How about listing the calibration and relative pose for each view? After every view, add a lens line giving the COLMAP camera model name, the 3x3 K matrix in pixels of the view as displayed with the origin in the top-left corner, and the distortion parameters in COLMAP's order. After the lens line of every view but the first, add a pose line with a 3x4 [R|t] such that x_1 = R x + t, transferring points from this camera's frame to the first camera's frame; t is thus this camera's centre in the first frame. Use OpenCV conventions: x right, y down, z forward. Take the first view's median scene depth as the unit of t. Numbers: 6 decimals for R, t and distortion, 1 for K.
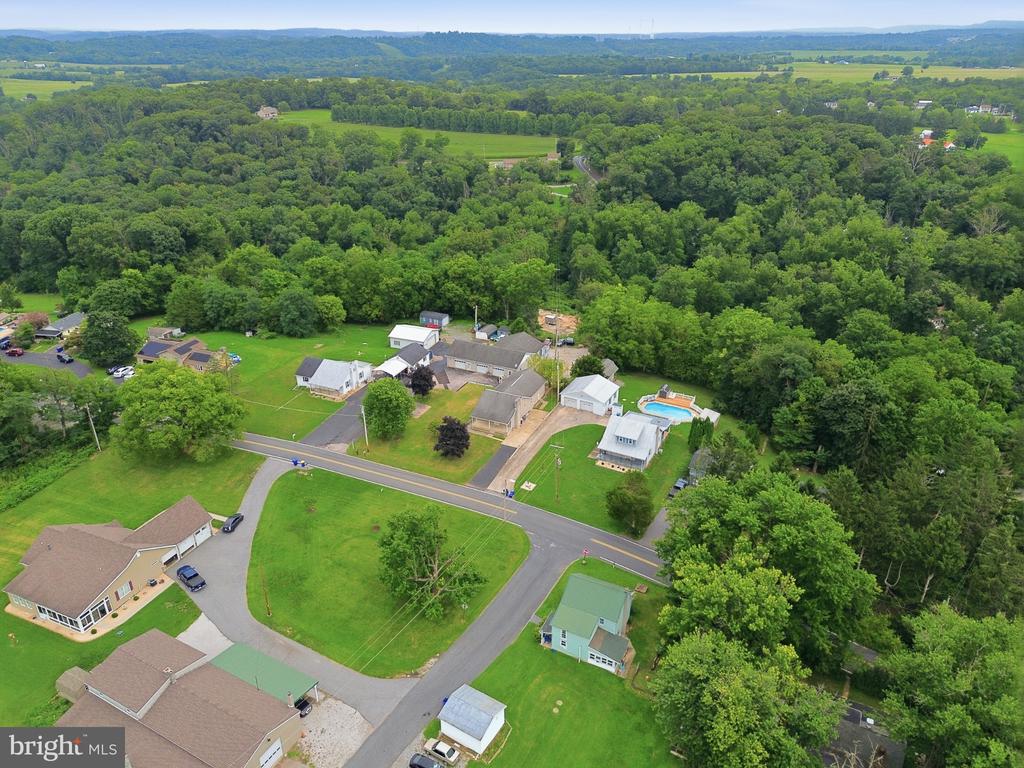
lens RADIAL K [[725.8, 0, 510.7], [0, 725.8, 386.5], [0, 0, 1]] dist [0.057516, -0.054926]
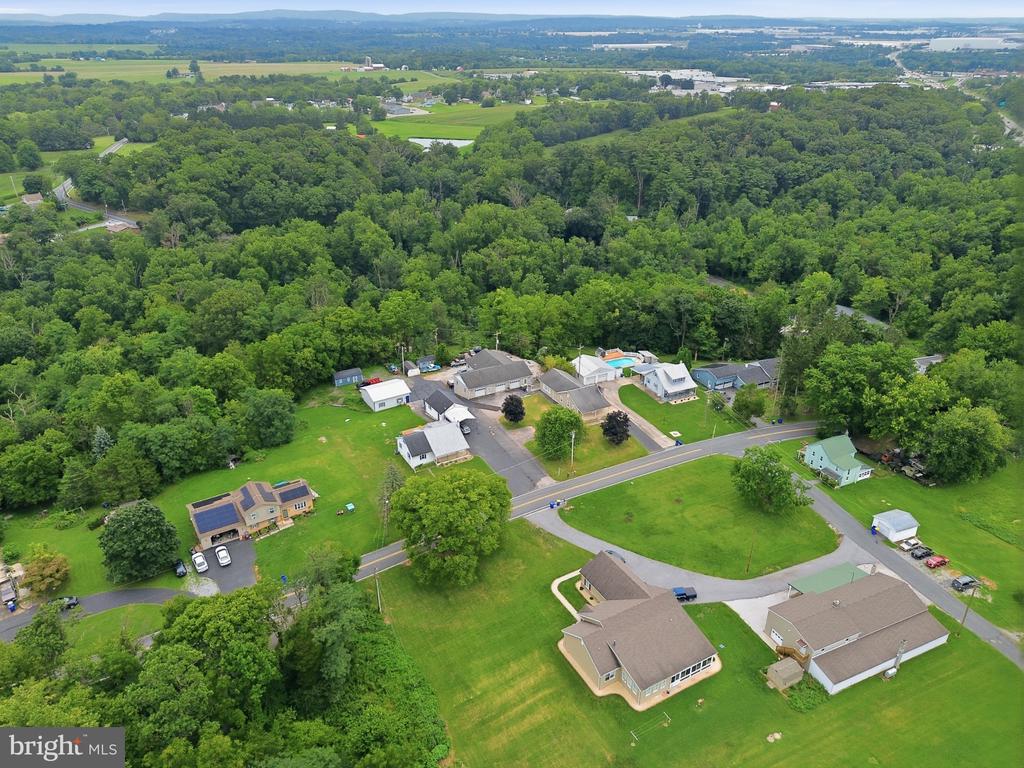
lens RADIAL K [[725.8, 0, 510.7], [0, 725.8, 386.5], [0, 0, 1]] dist [0.057516, -0.054926]
pose [[0.595489, -0.353119, 0.721595, -0.840801], [0.344533, 0.923677, 0.167687, -0.209238], [-0.725734, 0.148757, 0.671700, 0.239210]]
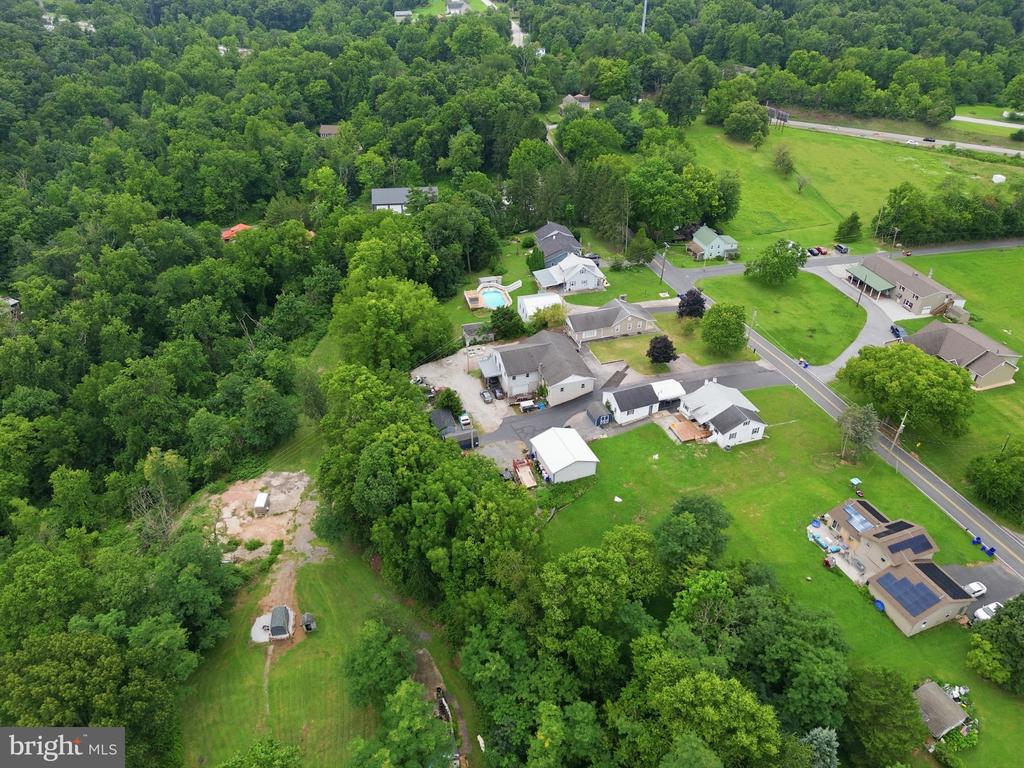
lens RADIAL K [[725.8, 0, 510.7], [0, 725.8, 386.5], [0, 0, 1]] dist [0.057516, -0.054926]
pose [[-0.682852, -0.410720, 0.604170, -0.562766], [0.317147, 0.578350, 0.751617, -0.741046], [-0.658126, 0.704855, -0.264669, 1.331528]]
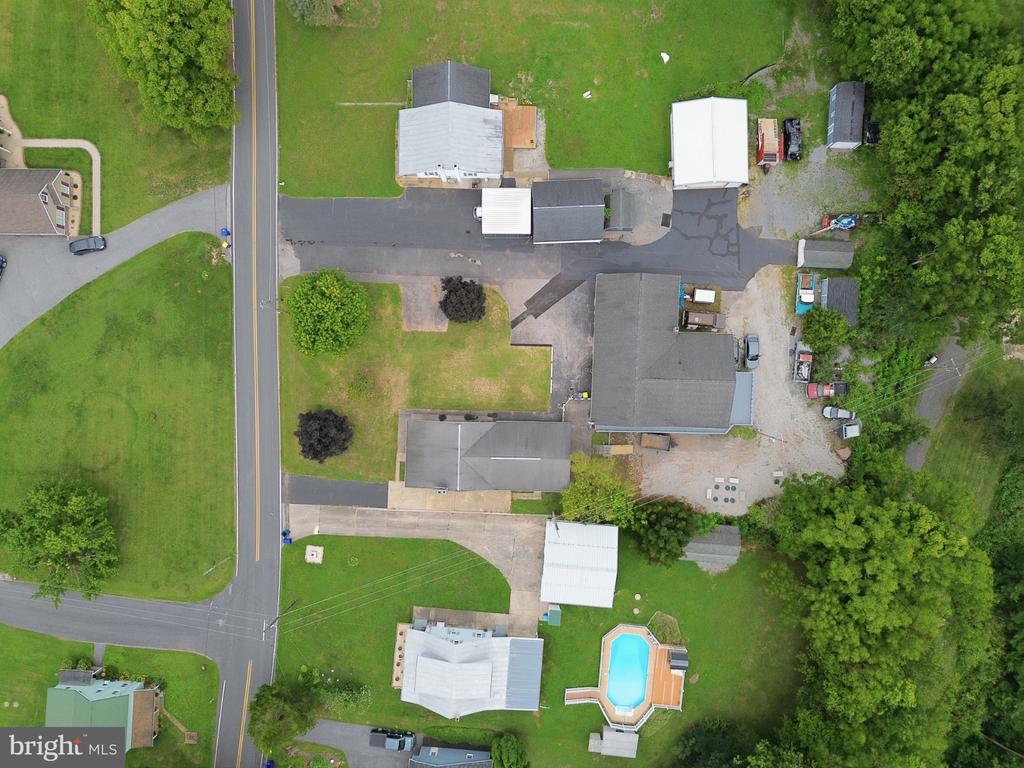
lens RADIAL K [[725.8, 0, 510.7], [0, 725.8, 386.5], [0, 0, 1]] dist [0.057516, -0.054926]
pose [[0.396027, 0.918150, 0.012756, -0.048556], [-0.389904, 0.155568, 0.907620, -0.496150], [0.831347, -0.364415, 0.419599, 0.708302]]
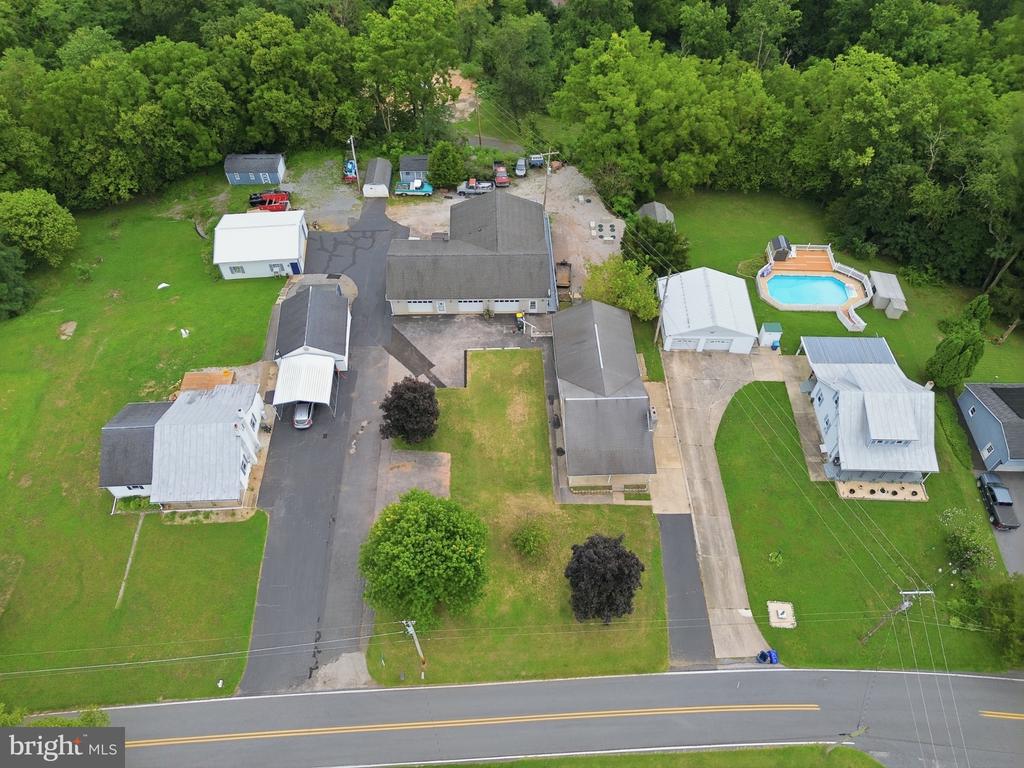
lens RADIAL K [[725.8, 0, 510.7], [0, 725.8, 386.5], [0, 0, 1]] dist [0.057516, -0.054926]
pose [[0.893509, -0.352863, 0.277721, -0.175162], [0.192685, 0.859921, 0.472662, -0.210055], [-0.405603, -0.368815, 0.836338, 0.550196]]
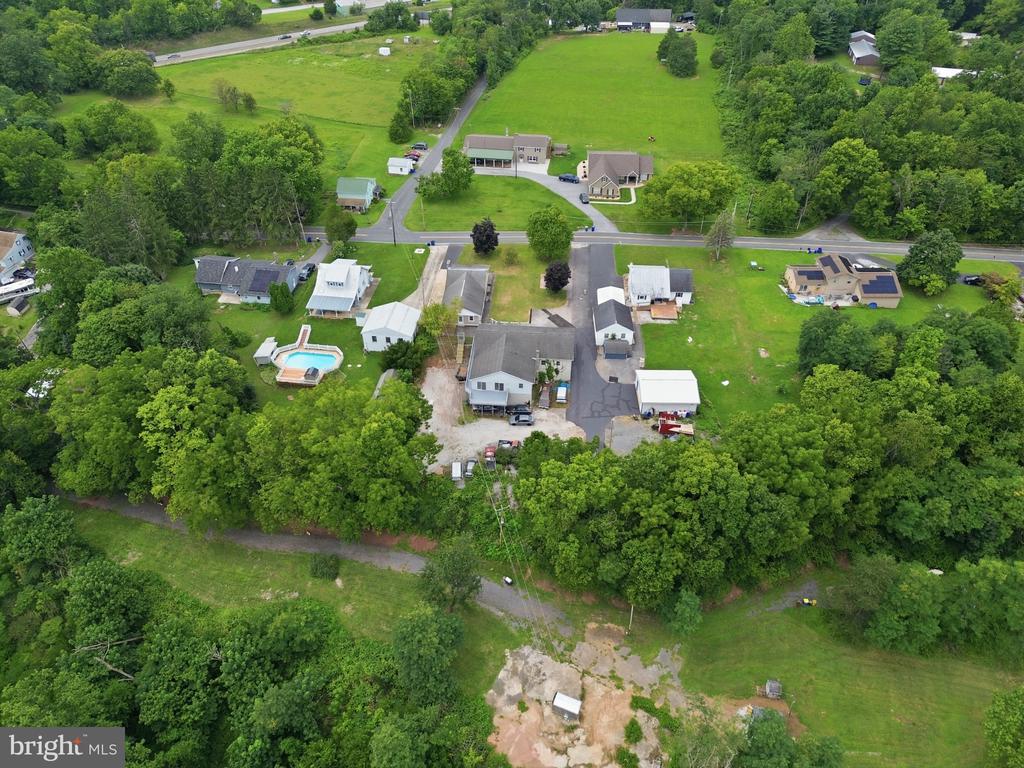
lens RADIAL K [[725.8, 0, 510.7], [0, 725.8, 386.5], [0, 0, 1]] dist [0.057516, -0.054926]
pose [[-0.936135, 0.230446, -0.265606, 0.219222], [-0.148669, 0.425128, 0.892840, -0.765352], [0.318668, 0.875306, -0.363717, 1.365993]]
